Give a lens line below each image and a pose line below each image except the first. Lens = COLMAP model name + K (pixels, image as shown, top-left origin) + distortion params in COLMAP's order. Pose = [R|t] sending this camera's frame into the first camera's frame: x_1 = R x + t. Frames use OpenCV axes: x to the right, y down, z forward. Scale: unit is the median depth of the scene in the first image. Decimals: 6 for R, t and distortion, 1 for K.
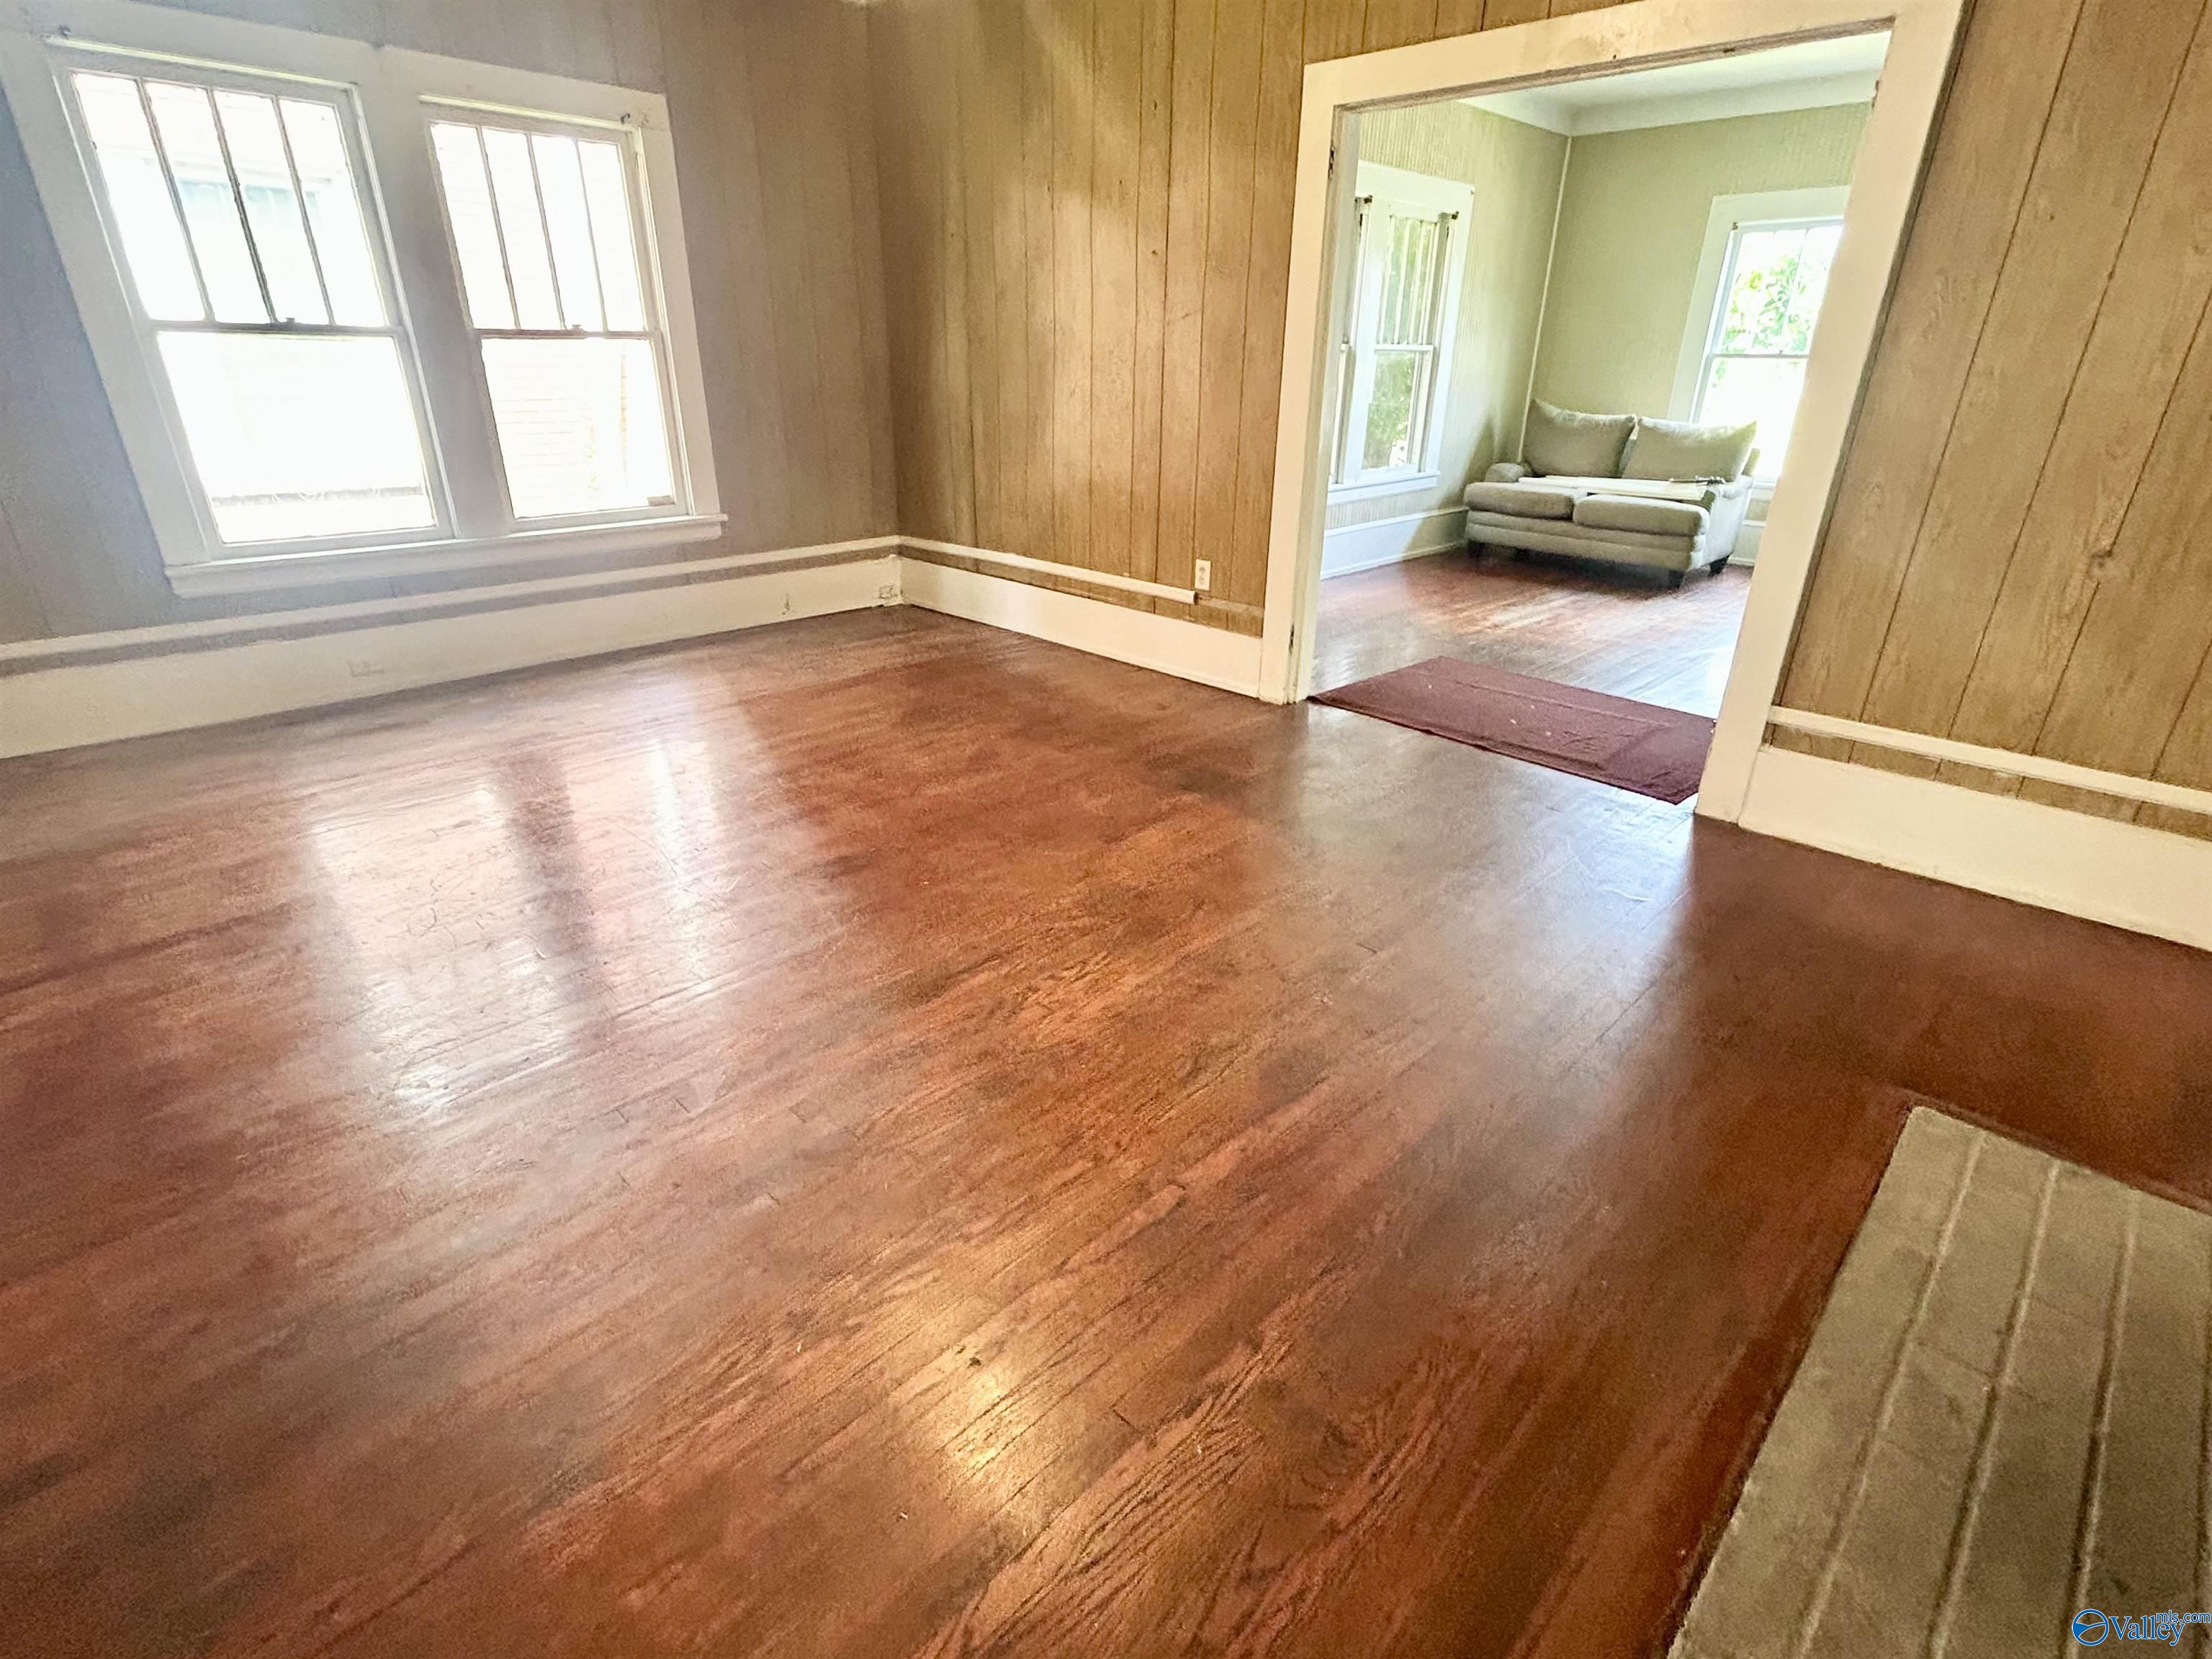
lens RADIAL K [[1075.3, 0, 1101.9], [0, 1075.3, 831.1], [0, 0, 1]] dist [-0.001298, 0.002053]
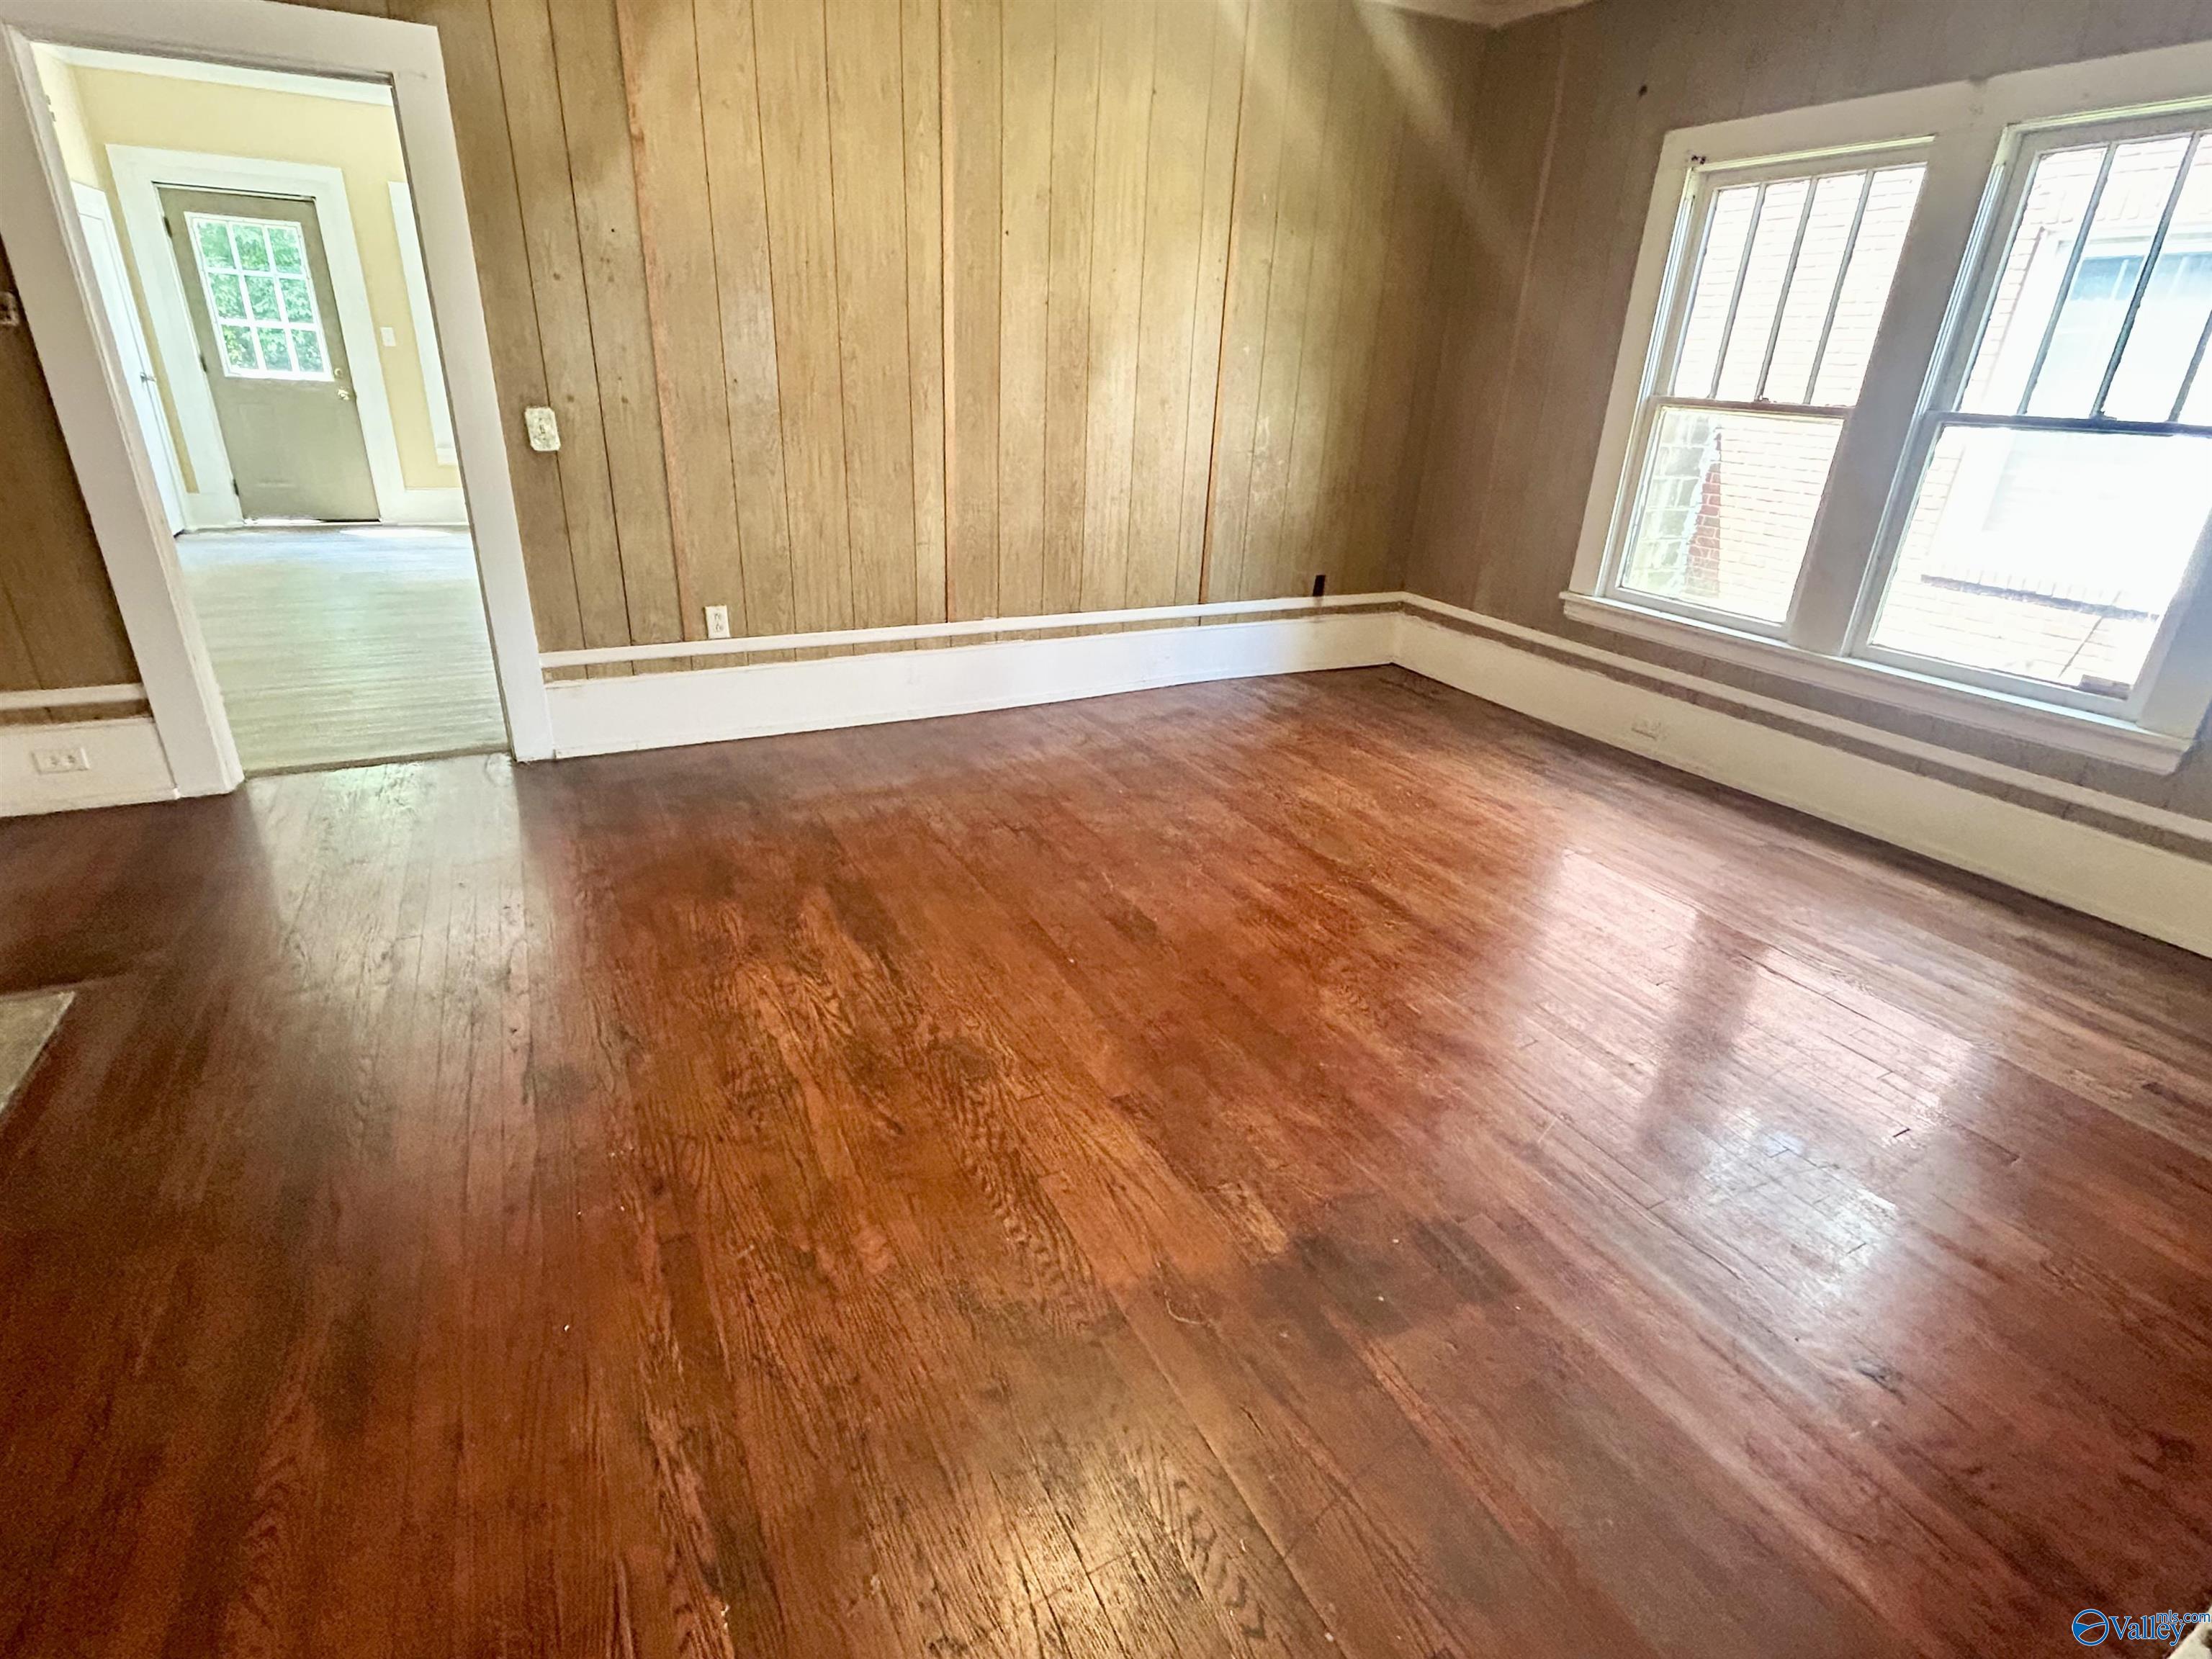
lens RADIAL K [[1075.3, 0, 1101.9], [0, 1075.3, 831.1], [0, 0, 1]] dist [-0.001298, 0.002053]
pose [[-0.305112, 0.356679, -0.882999, 0.438324], [-0.432381, 0.774247, 0.462155, -0.344675], [0.848501, 0.522801, -0.082011, 0.737793]]
